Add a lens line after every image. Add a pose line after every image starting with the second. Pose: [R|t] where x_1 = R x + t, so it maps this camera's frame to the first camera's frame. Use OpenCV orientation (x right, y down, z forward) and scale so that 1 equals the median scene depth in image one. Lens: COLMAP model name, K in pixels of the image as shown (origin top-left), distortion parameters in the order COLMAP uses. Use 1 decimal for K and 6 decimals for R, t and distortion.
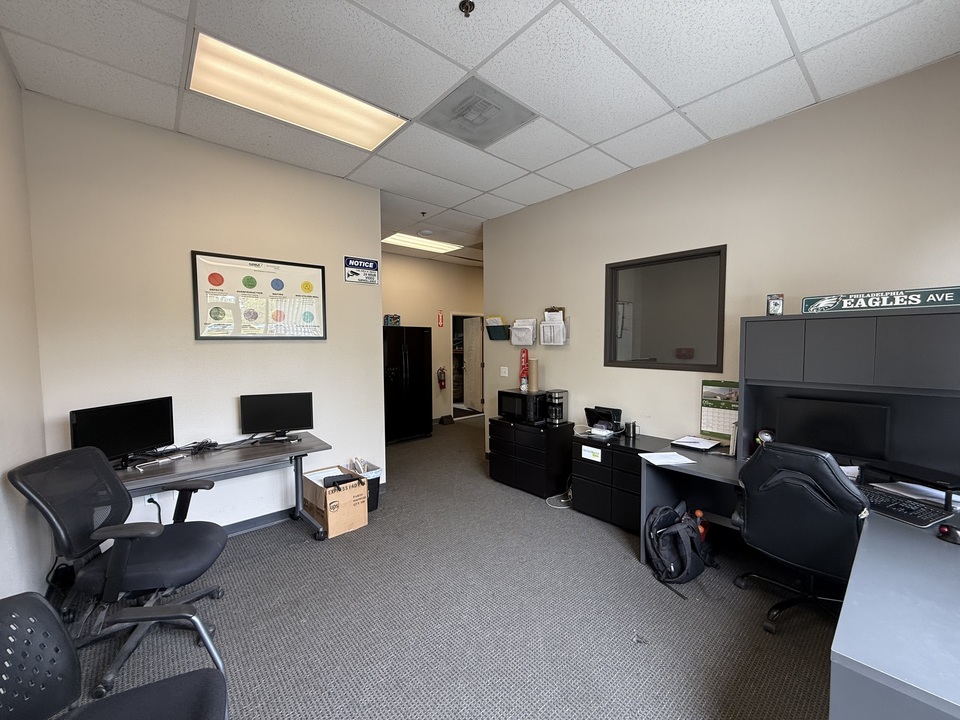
lens RADIAL K [[381.1, 0, 480.0], [0, 381.1, 360.0], [0, 0, 1]] dist [0.000287, 0.000335]
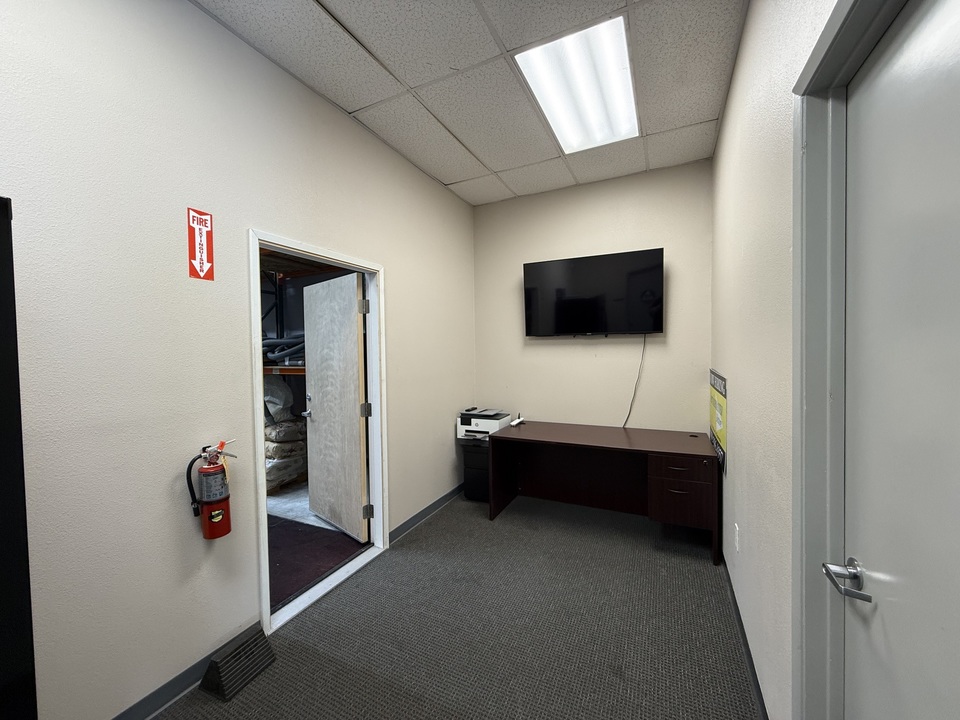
lens RADIAL K [[386.9, 0, 480.0], [0, 386.9, 360.0], [0, 0, 1]] dist [-0.000942, -0.000091]
pose [[0.925728, -0.019893, 0.377666, -0.029880], [0.029606, 0.999363, -0.019927, -0.022621], [-0.377029, 0.029628, 0.925727, 0.623669]]
